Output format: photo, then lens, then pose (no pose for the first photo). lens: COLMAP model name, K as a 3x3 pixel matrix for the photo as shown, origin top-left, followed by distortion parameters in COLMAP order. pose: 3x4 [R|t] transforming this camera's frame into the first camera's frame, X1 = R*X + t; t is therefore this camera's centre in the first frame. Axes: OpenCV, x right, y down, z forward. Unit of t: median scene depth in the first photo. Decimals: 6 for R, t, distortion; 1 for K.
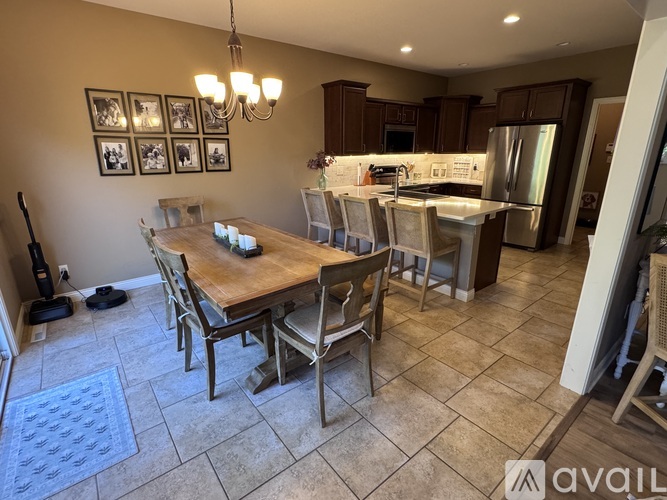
lens RADIAL K [[332.9, 0, 331.1], [0, 332.9, 247.8], [0, 0, 1]] dist [0.000652, 0.000111]
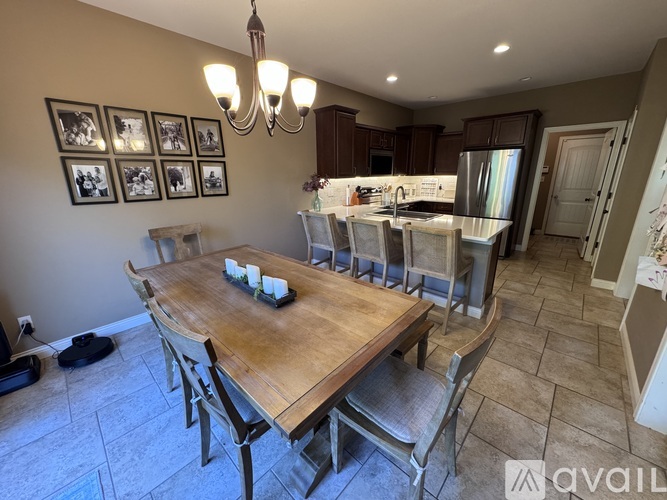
lens RADIAL K [[267.1, 0, 333.6], [0, 267.1, 248.3], [0, 0, 1]] dist [-0.001101, 0.000701]
pose [[0.988983, -0.047830, 0.140089, -0.138802], [0.049952, 0.998683, -0.011670, -0.064877], [-0.139346, 0.018539, 0.990070, 0.239608]]
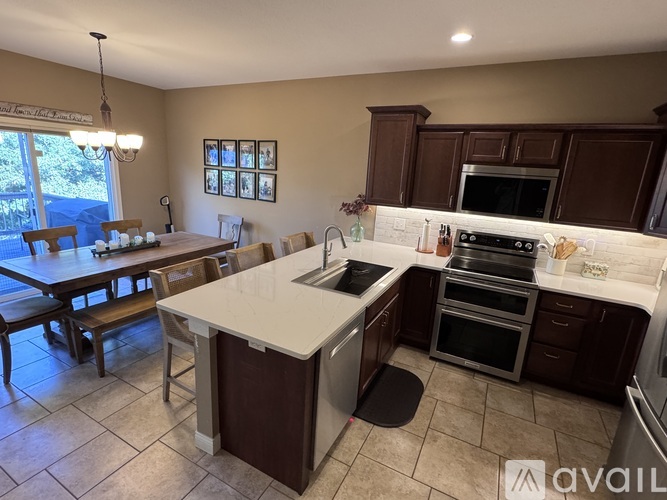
lens RADIAL K [[332.9, 0, 331.6], [0, 332.9, 249.8], [0, 0, 1]] dist [0.000652, 0.000111]
pose [[0.398679, 0.247311, -0.883115, 0.942818], [-0.322642, 0.939216, 0.117366, -0.326439], [0.858462, 0.238139, 0.454238, 0.828861]]
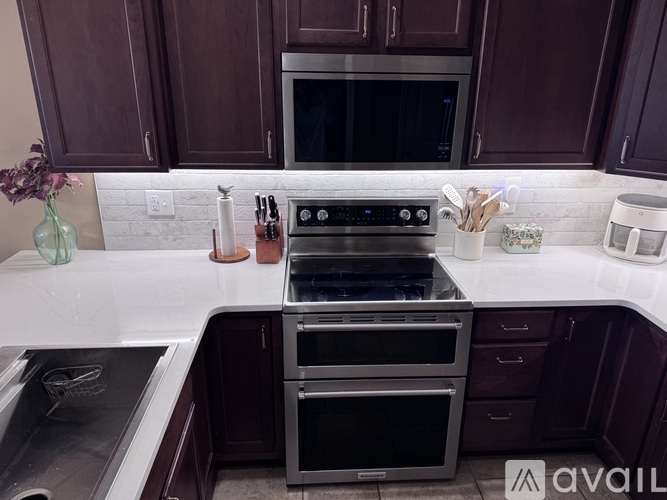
lens RADIAL K [[467.8, 0, 333.7], [0, 467.8, 252.2], [0, 0, 1]] dist [0.041643, -0.014681]
pose [[0.819818, 0.212550, -0.531715, 0.616972], [-0.180876, 0.977139, 0.111725, -0.401608], [0.543307, 0.004580, 0.839522, 1.070131]]
